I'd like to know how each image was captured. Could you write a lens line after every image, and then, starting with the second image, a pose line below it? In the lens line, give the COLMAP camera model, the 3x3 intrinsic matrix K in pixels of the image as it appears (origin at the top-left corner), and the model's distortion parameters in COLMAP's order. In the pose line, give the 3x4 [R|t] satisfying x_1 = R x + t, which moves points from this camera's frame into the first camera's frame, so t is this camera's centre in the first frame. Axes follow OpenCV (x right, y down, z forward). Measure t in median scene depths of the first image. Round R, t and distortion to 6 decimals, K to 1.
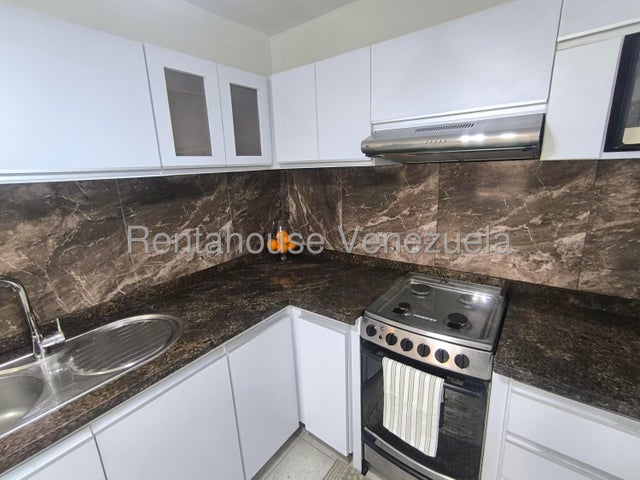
lens RADIAL K [[292.6, 0, 321.2], [0, 292.6, 234.1], [0, 0, 1]] dist [-0.038469, 0.022583]
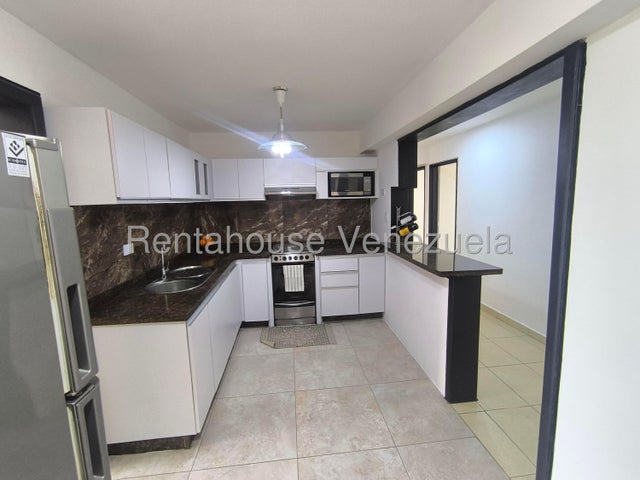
lens RADIAL K [[292.6, 0, 321.2], [0, 292.6, 234.1], [0, 0, 1]] dist [-0.038469, 0.022583]
pose [[0.732205, -0.058052, 0.678606, -1.289708], [0.149537, 0.985752, -0.077021, 0.355017], [-0.664466, 0.157871, 0.730453, -1.250027]]
